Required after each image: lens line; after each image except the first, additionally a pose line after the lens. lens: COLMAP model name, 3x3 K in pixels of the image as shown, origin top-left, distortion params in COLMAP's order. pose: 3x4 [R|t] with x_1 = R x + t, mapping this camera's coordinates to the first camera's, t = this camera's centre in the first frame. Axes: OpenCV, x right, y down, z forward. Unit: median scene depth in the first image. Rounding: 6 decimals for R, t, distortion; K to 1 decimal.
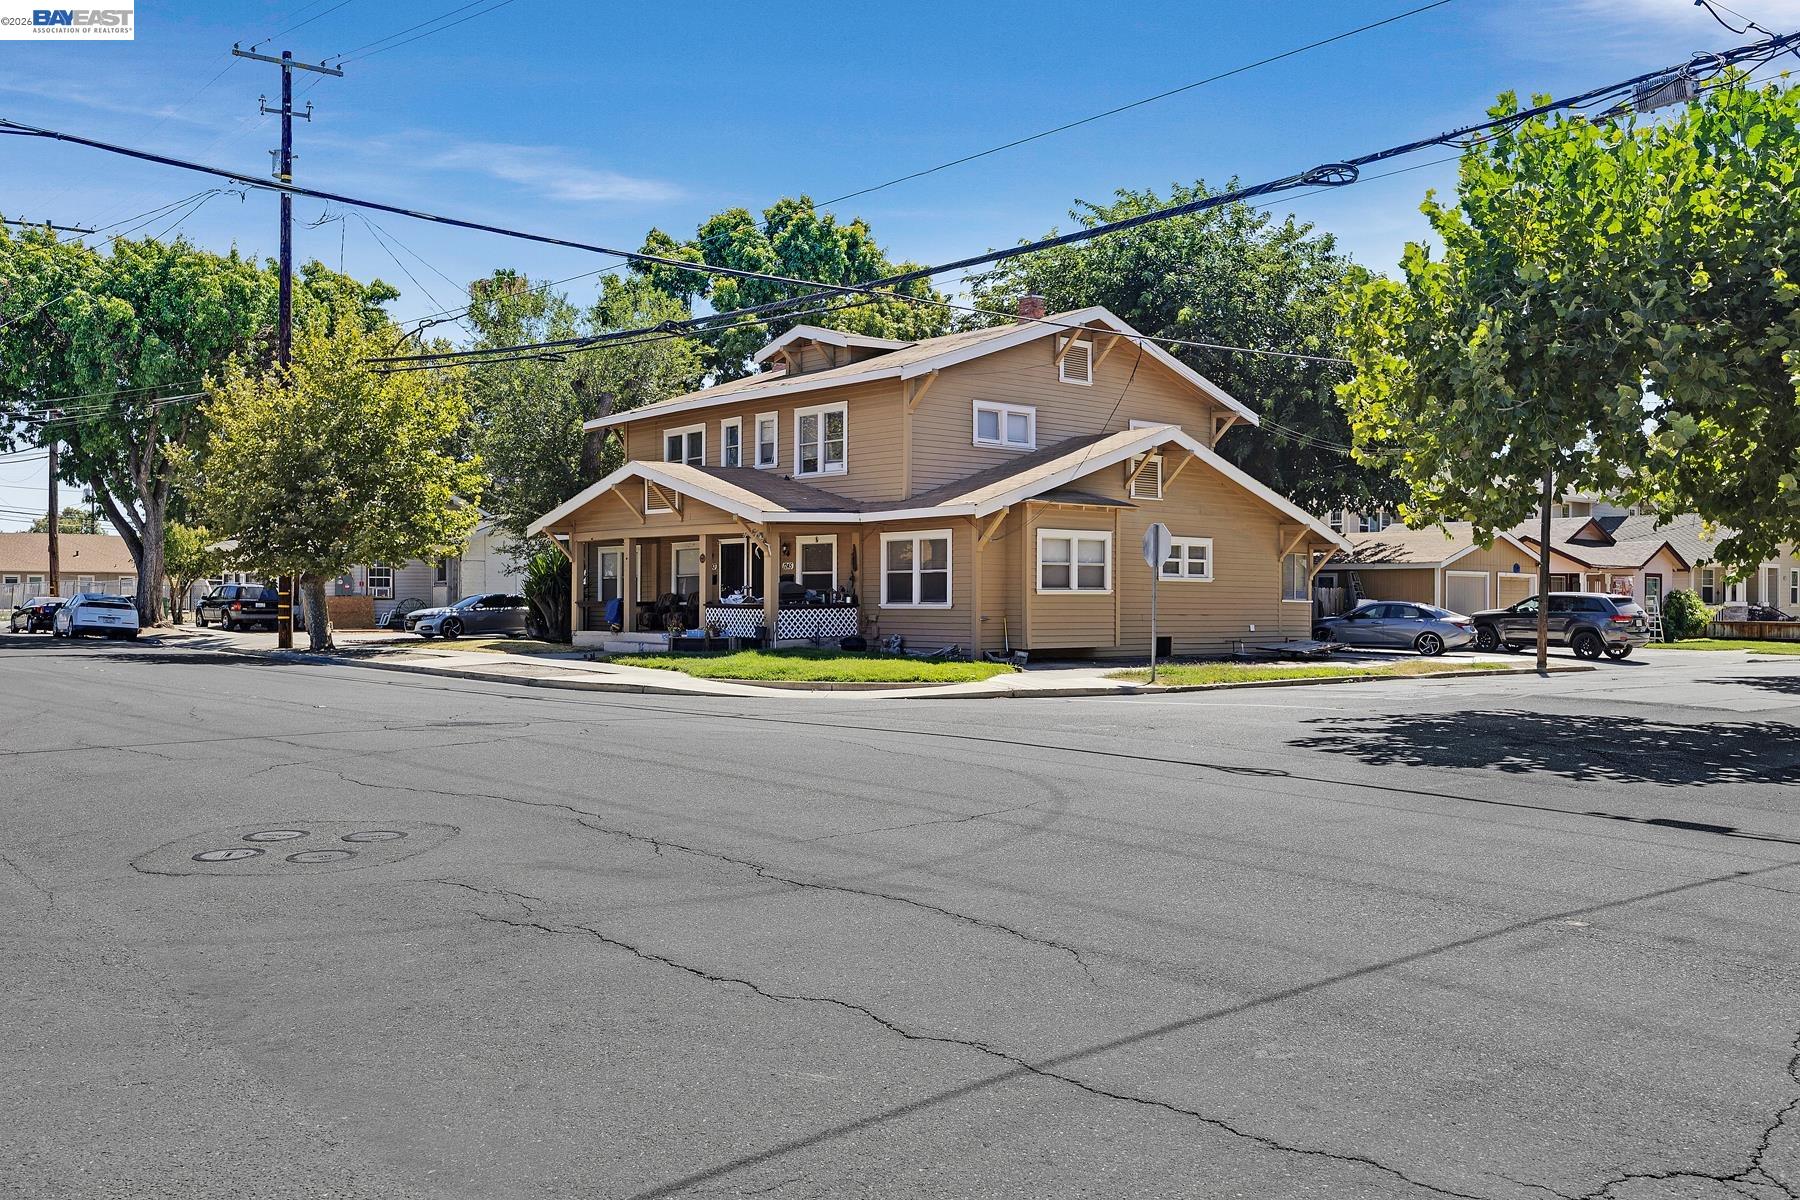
lens RADIAL K [[1516.4, 0, 901.0], [0, 1516.4, 601.5], [0, 0, 1]] dist [0.010865, 0.001573]
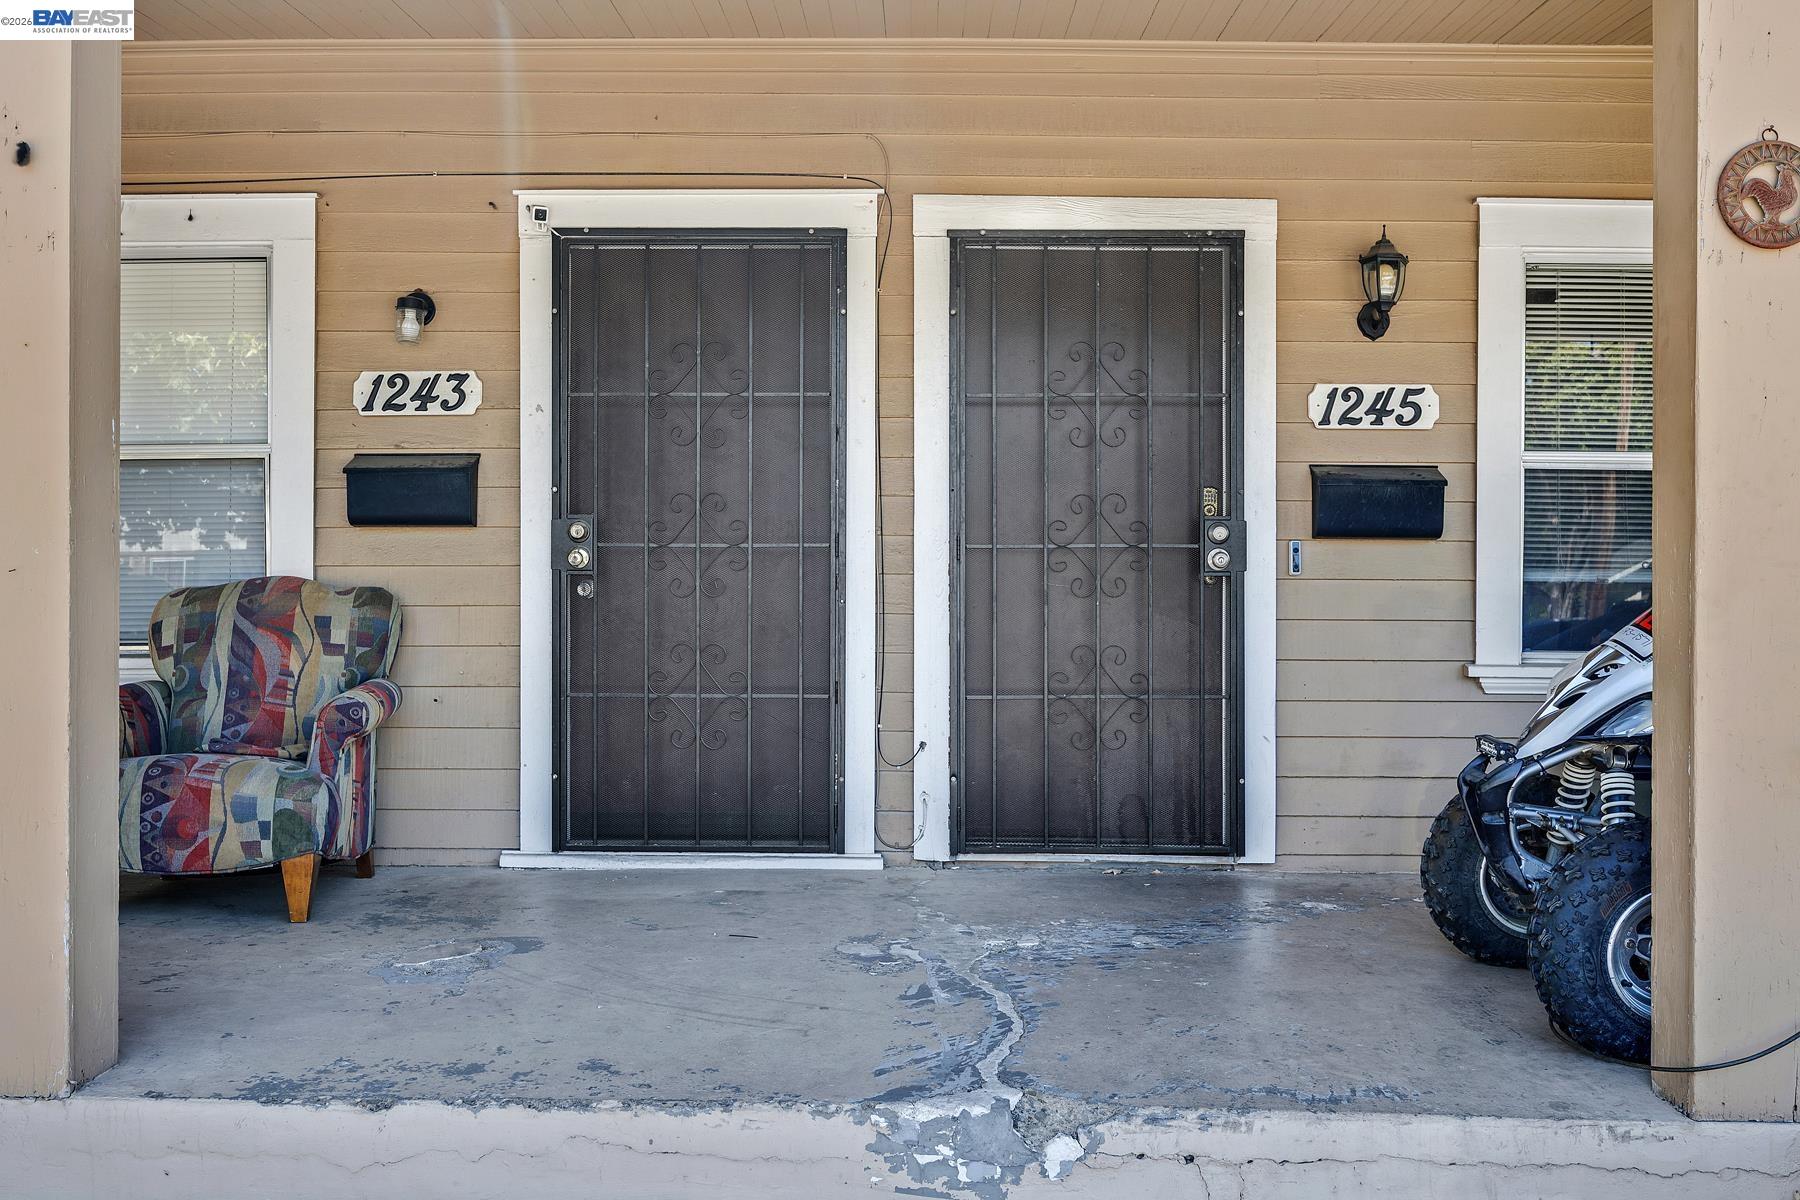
lens RADIAL K [[1637.8, 0, 904.0], [0, 1637.8, 596.8], [0, 0, 1]] dist [0.002746, 0.000000]
pose [[0.656200, -0.001039, 0.754586, -0.218939], [-0.003386, 0.999985, 0.004322, -0.006196], [-0.754579, -0.005391, 0.656187, 0.929004]]
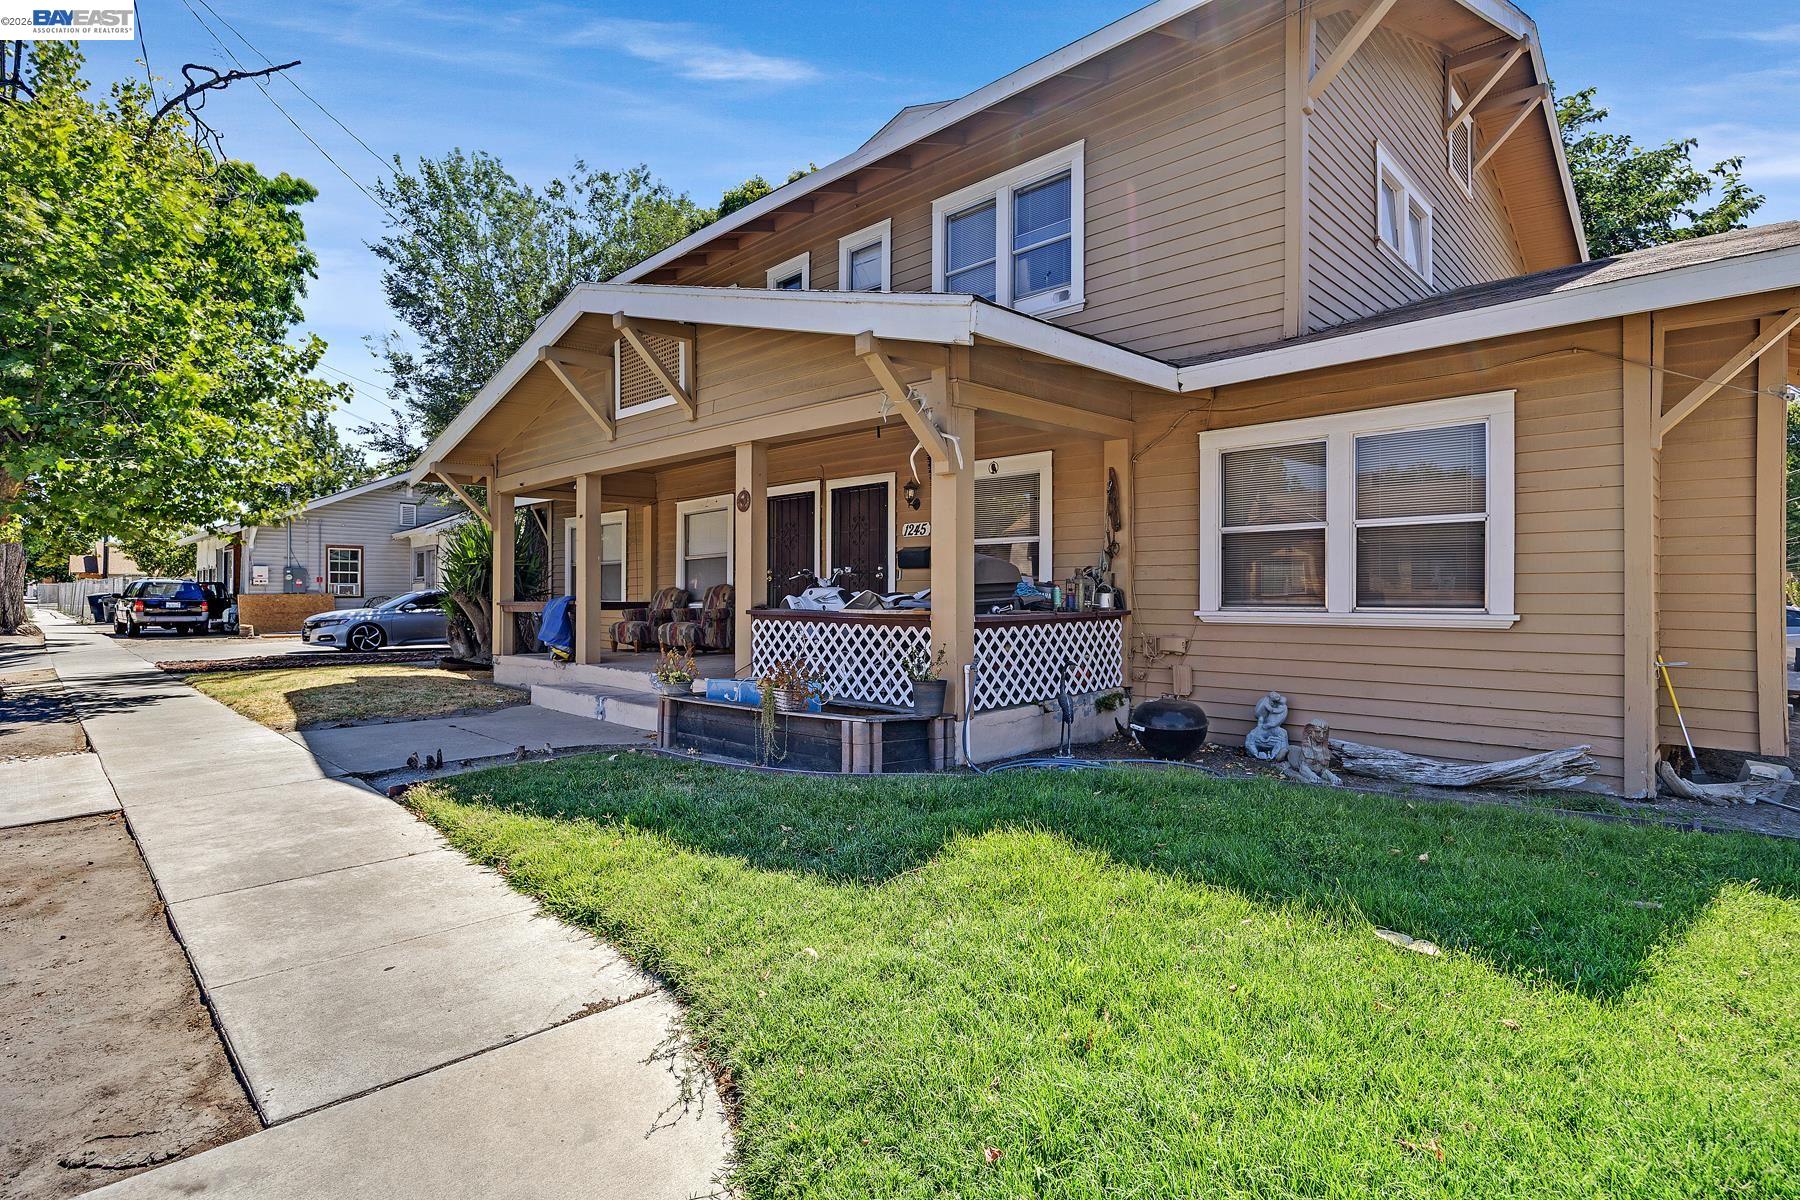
lens RADIAL K [[898.3, 0, 902.6], [0, 898.3, 603.1], [0, 0, 1]] dist [-0.007557, -0.000036]
pose [[0.996471, 0.002177, 0.083911, -0.102838], [-0.002442, 0.999992, 0.003065, -0.000960], [-0.083904, -0.003259, 0.996469, 0.713217]]
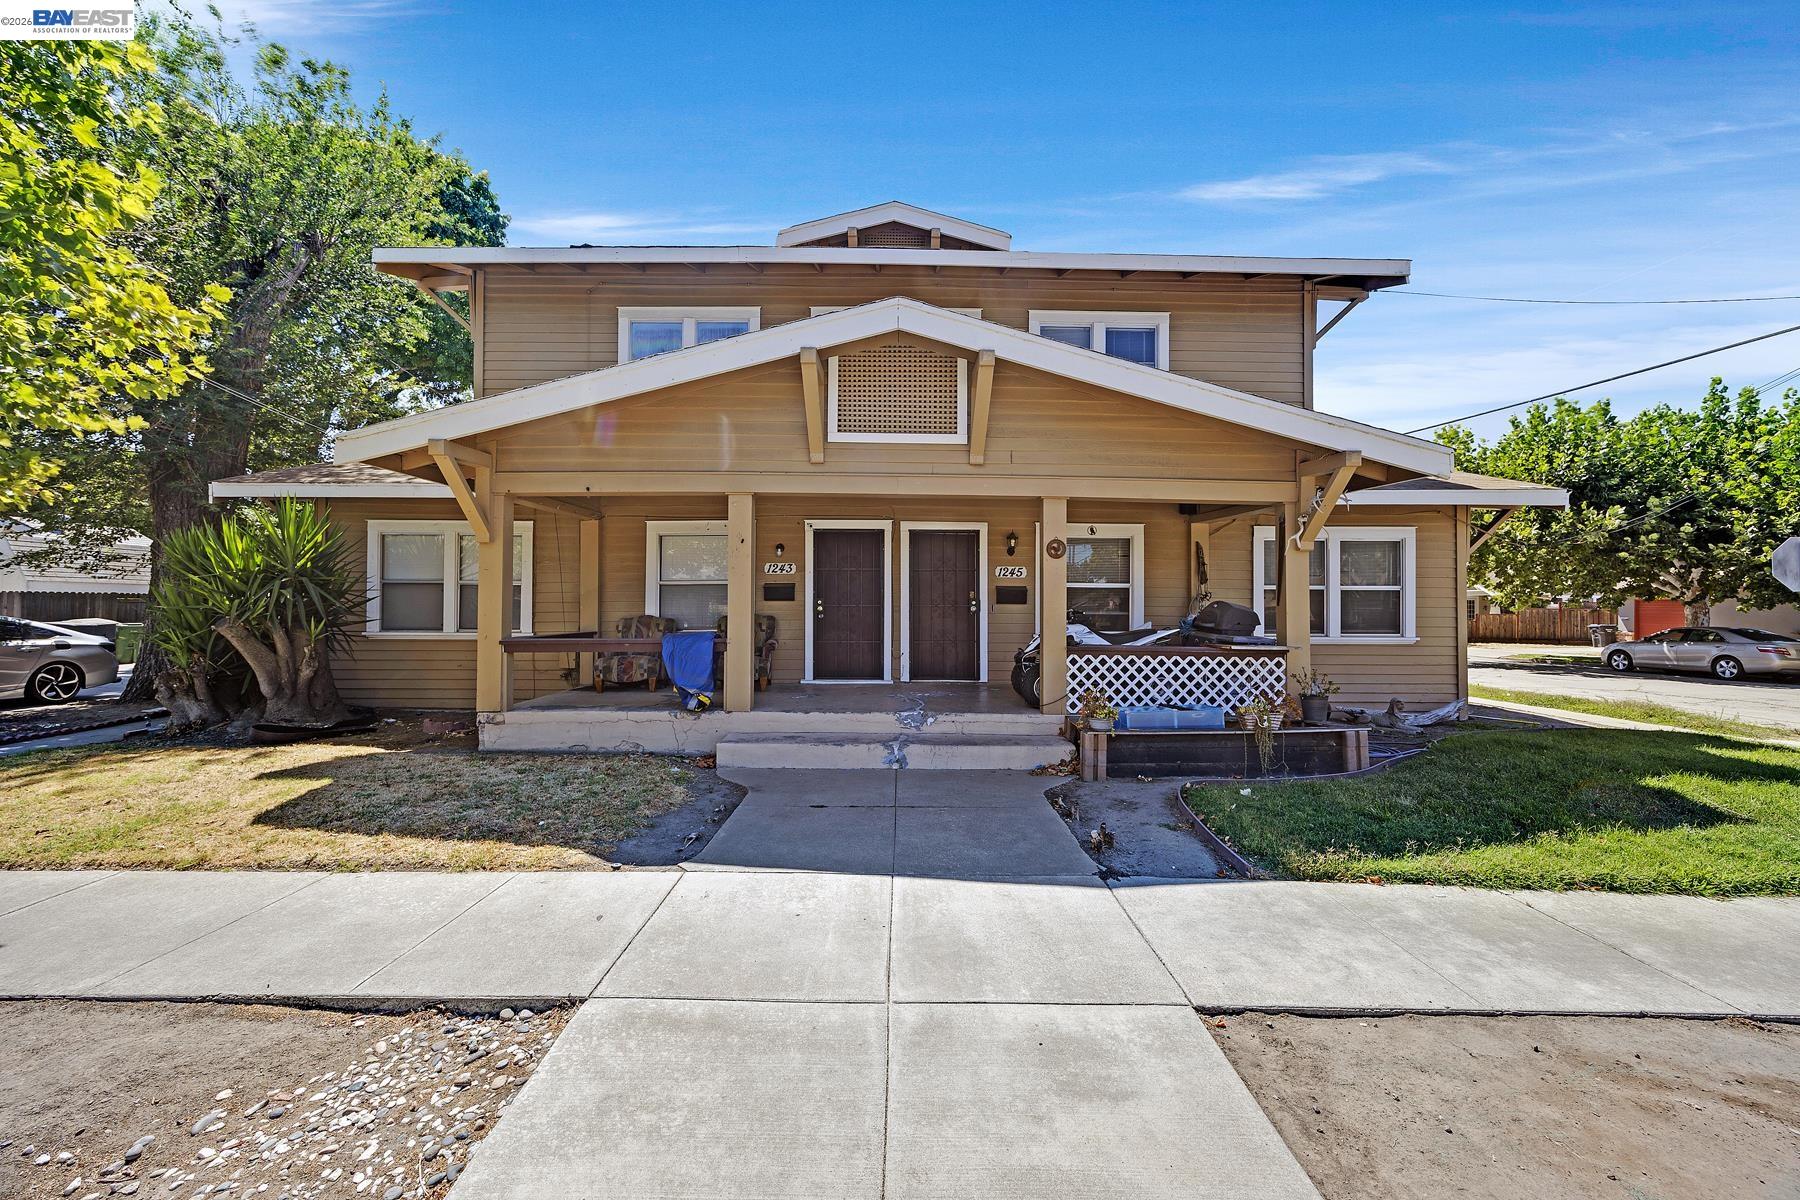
lens RADIAL K [[694.2, 0, 893.0], [0, 694.2, 605.7], [0, 0, 1]] dist [-0.009721, -0.000292]
pose [[0.648730, 0.002127, 0.761016, -0.309895], [-0.003067, 0.999995, -0.000180, -0.010150], [-0.761012, -0.002218, 0.648734, 0.856108]]
